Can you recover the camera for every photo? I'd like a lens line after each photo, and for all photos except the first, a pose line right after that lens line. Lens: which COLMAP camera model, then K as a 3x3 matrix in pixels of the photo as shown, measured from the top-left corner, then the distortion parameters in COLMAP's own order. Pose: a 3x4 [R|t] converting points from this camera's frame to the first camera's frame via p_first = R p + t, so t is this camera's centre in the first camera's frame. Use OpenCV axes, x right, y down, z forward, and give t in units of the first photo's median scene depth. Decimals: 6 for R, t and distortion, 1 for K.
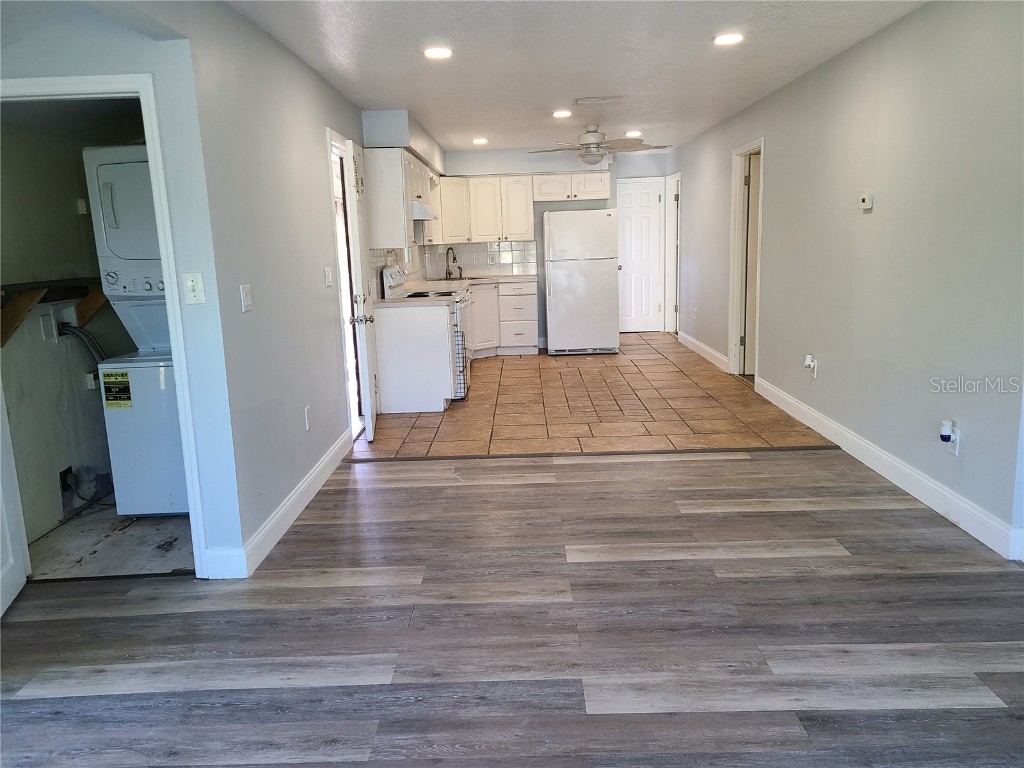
lens RADIAL K [[783.2, 0, 512.0], [0, 783.2, 384.0], [0, 0, 1]] dist [0.042979, 0.001764]
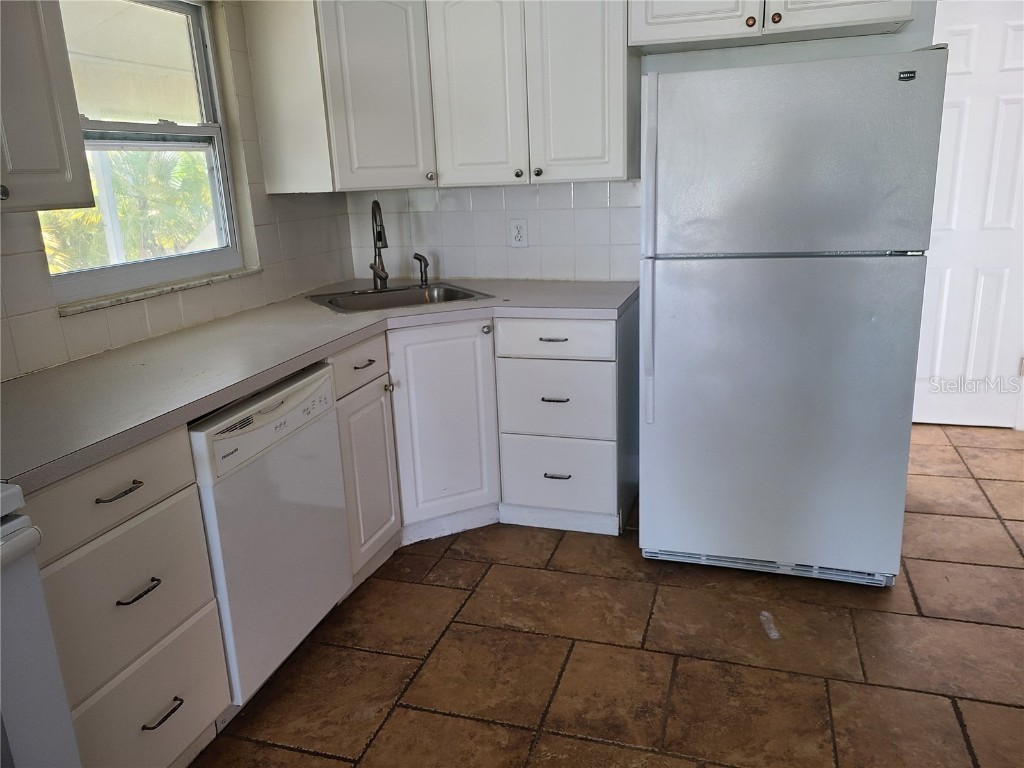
lens RADIAL K [[783.2, 0, 512.0], [0, 783.2, 384.0], [0, 0, 1]] dist [0.042979, 0.001764]
pose [[0.958482, 0.070822, -0.276218, 0.077896], [-0.045343, 0.994195, 0.097571, -0.132867], [0.281524, -0.080996, 0.956130, 0.695639]]
